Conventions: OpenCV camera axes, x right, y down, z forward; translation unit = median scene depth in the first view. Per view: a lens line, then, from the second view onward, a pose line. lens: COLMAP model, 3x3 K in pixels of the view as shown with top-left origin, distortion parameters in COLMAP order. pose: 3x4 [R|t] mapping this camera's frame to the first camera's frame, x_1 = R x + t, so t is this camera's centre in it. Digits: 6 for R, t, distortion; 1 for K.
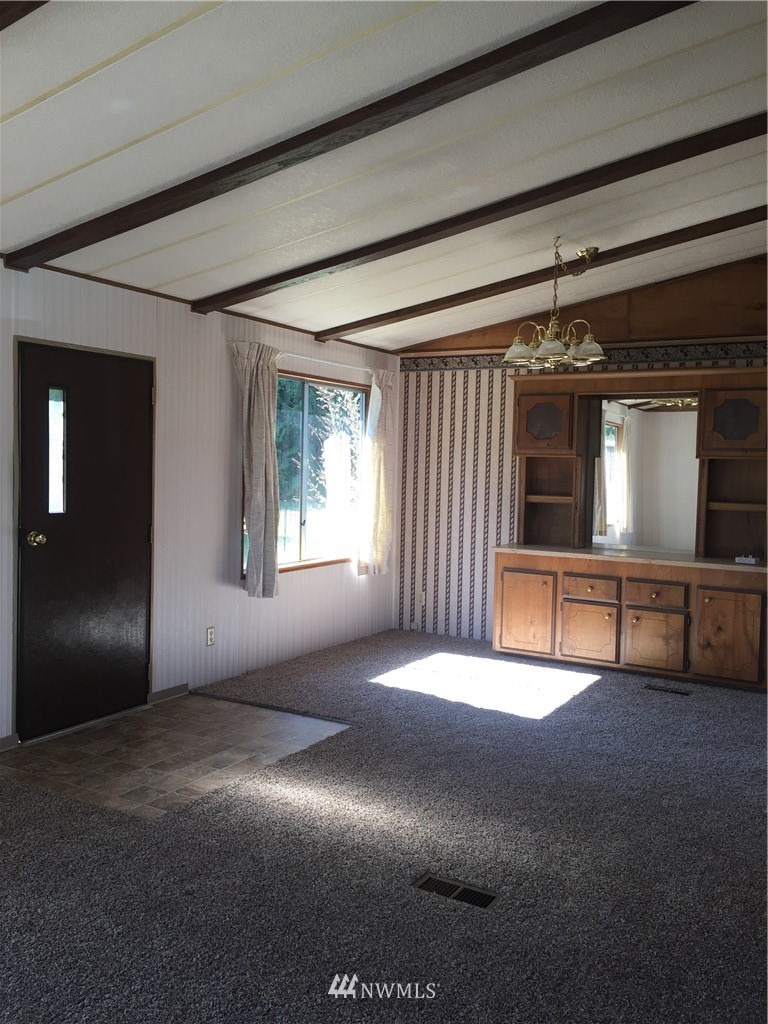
lens RADIAL K [[877.6, 0, 384.0], [0, 877.6, 512.0], [0, 0, 1]] dist [0.012864, 0.004721]
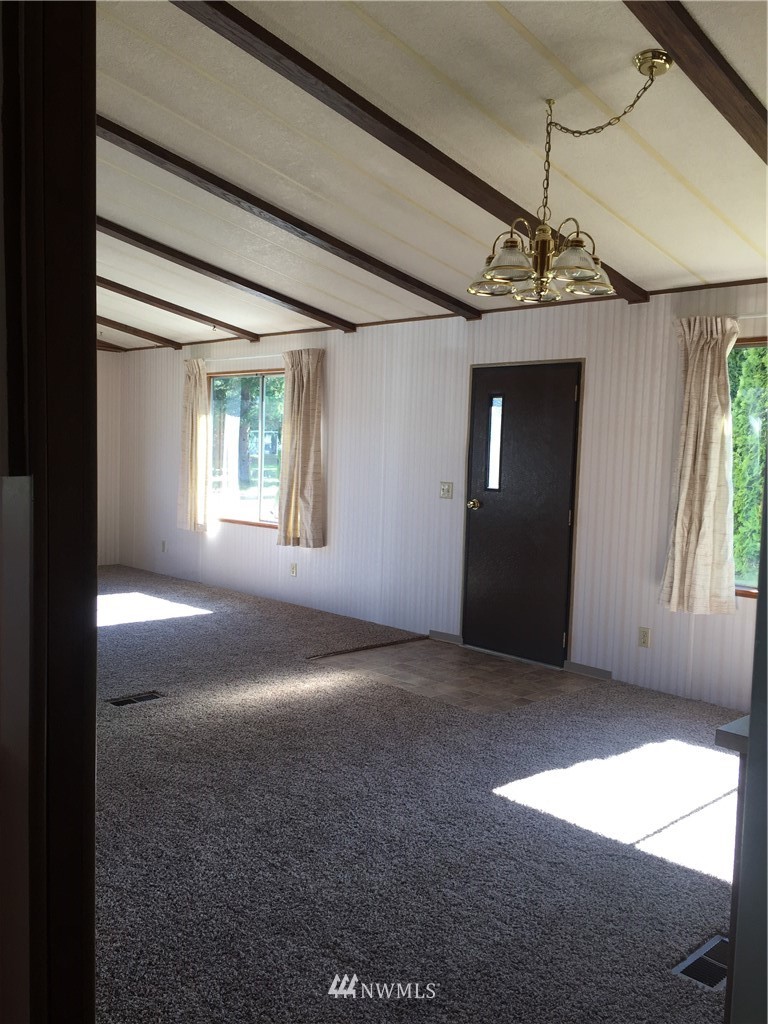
lens RADIAL K [[877.6, 0, 384.0], [0, 877.6, 512.0], [0, 0, 1]] dist [0.012864, 0.004721]
pose [[-0.272305, 0.032919, -0.961648, 0.994352], [-0.096827, 0.993404, 0.061424, -0.030541], [0.957327, 0.109840, -0.267321, 1.218484]]
